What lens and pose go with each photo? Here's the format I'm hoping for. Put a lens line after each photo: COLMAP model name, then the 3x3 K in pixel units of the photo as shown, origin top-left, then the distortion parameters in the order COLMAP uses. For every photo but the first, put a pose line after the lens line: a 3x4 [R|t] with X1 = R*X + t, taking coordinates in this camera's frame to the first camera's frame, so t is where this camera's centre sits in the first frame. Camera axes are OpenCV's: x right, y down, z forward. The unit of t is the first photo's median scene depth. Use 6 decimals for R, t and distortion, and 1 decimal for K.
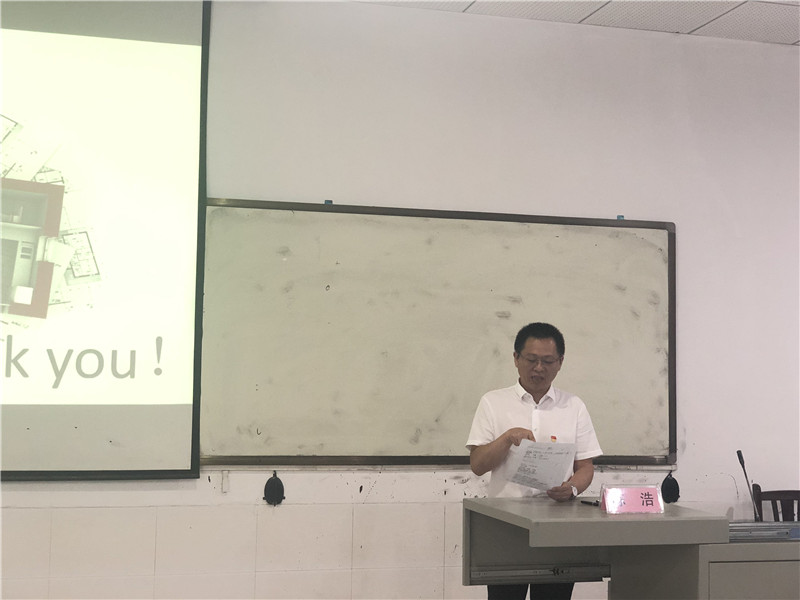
lens RADIAL K [[1190.1, 0, 397.1], [0, 1190.1, 291.1], [0, 0, 1]] dist [0.078859, 0.000000]
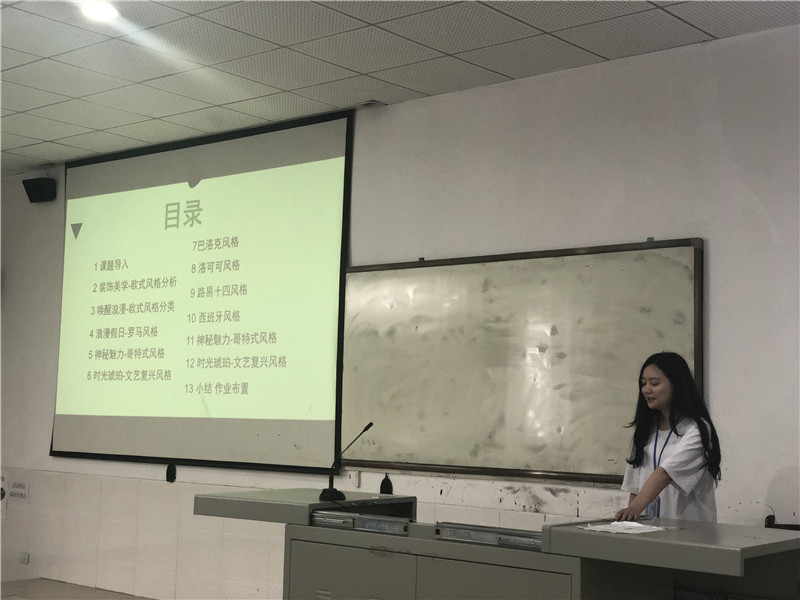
lens RADIAL K [[1190.1, 0, 405.5], [0, 1190.1, 297.9], [0, 0, 1]] dist [0.078859, 0.000000]
pose [[0.577196, -0.079372, -0.812739, 0.950511], [0.053262, 0.996805, -0.059522, 0.039080], [0.814867, -0.008933, 0.579579, 0.266920]]
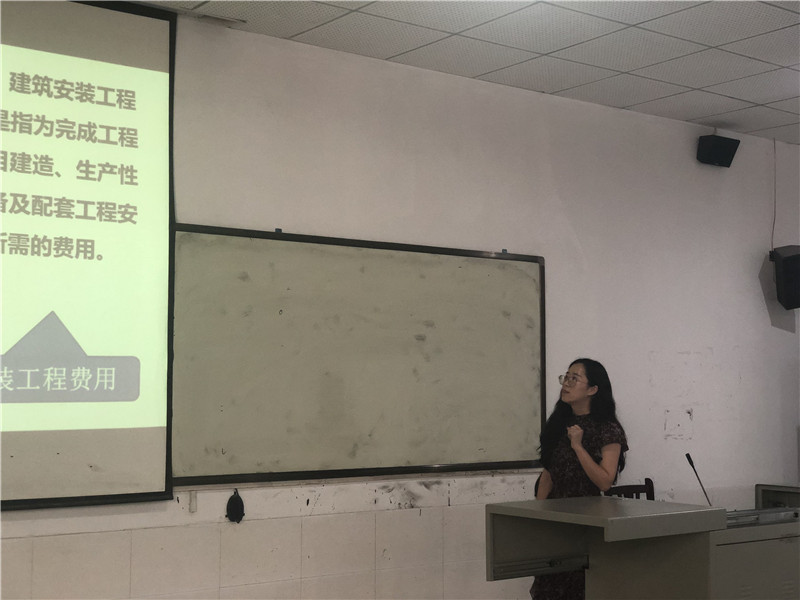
lens RADIAL K [[1190.1, 0, 398.4], [0, 1190.1, 298.7], [0, 0, 1]] dist [0.078859, 0.000000]
pose [[0.927183, 0.014028, 0.374345, -0.355113], [-0.014636, 0.999892, -0.001217, -0.014765], [-0.374322, -0.004351, 0.927289, -0.014253]]
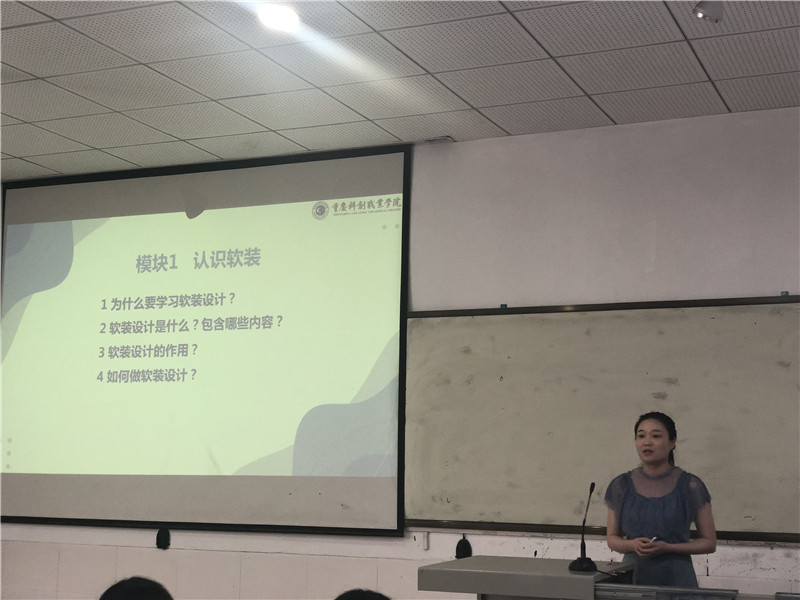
lens RADIAL K [[1190.1, 0, 411.7], [0, 1190.1, 299.9], [0, 0, 1]] dist [0.078859, 0.000000]
pose [[0.786192, -0.087898, -0.611699, 0.600592], [0.049909, 0.995631, -0.078922, 0.008203], [0.615964, 0.031518, 0.787144, 0.012694]]
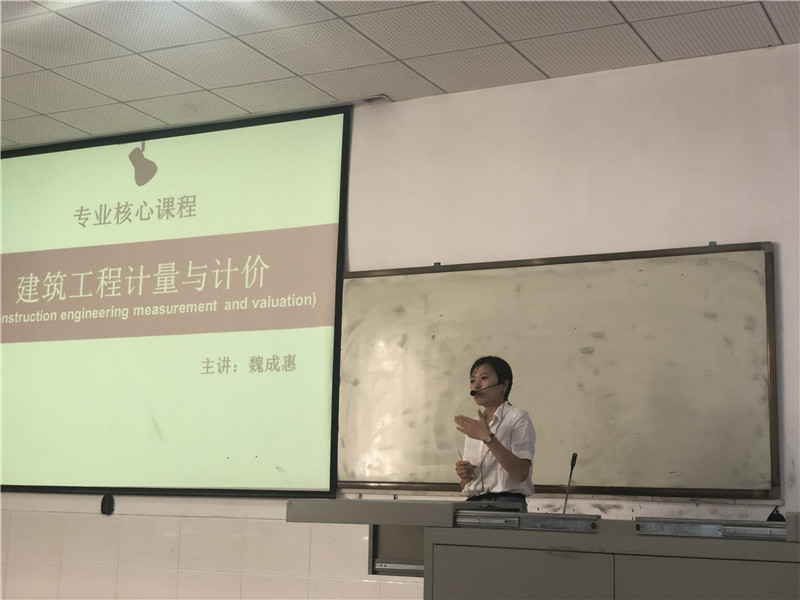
lens RADIAL K [[1190.1, 0, 398.0], [0, 1190.1, 295.4], [0, 0, 1]] dist [0.078859, 0.000000]
pose [[0.745905, -0.105357, -0.657667, 0.683797], [0.043043, 0.992971, -0.110255, 0.083253], [0.664661, 0.053932, 0.745196, 0.108626]]
